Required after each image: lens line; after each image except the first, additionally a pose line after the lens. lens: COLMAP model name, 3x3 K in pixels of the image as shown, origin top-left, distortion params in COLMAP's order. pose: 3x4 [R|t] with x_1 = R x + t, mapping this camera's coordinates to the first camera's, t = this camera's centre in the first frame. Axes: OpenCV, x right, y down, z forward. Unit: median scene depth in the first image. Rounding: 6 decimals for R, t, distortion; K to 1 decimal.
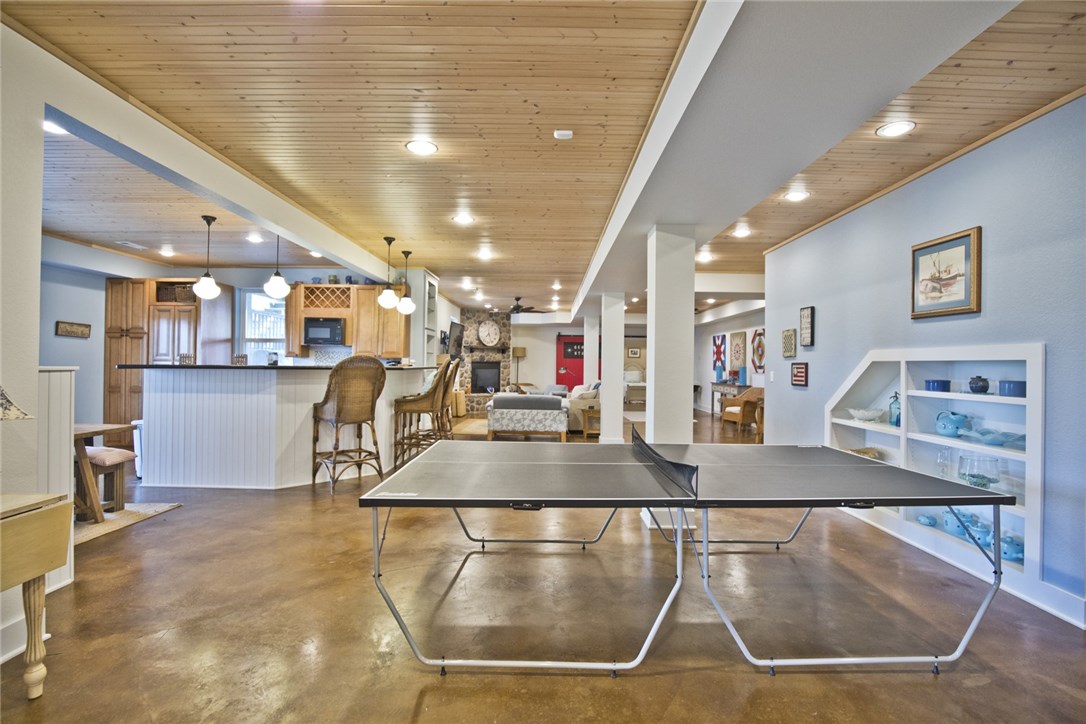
lens RADIAL K [[495.2, 0, 544.6], [0, 495.2, 361.3], [0, 0, 1]] dist [-0.005072, -0.000013]
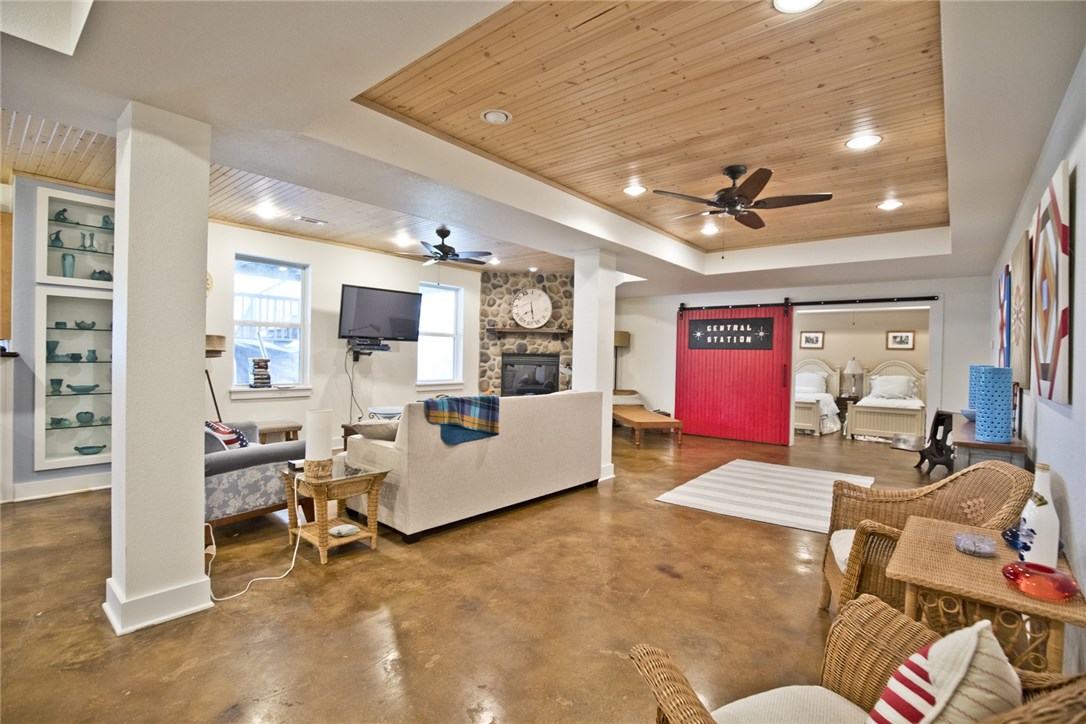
lens RADIAL K [[495.2, 0, 543.1], [0, 495.2, 360.8], [0, 0, 1]] dist [-0.005072, -0.000013]
pose [[0.765204, 0.012644, -0.643664, 0.305215], [-0.010295, 0.999920, 0.007403, 0.005138], [0.643706, 0.000962, 0.765272, 0.528914]]
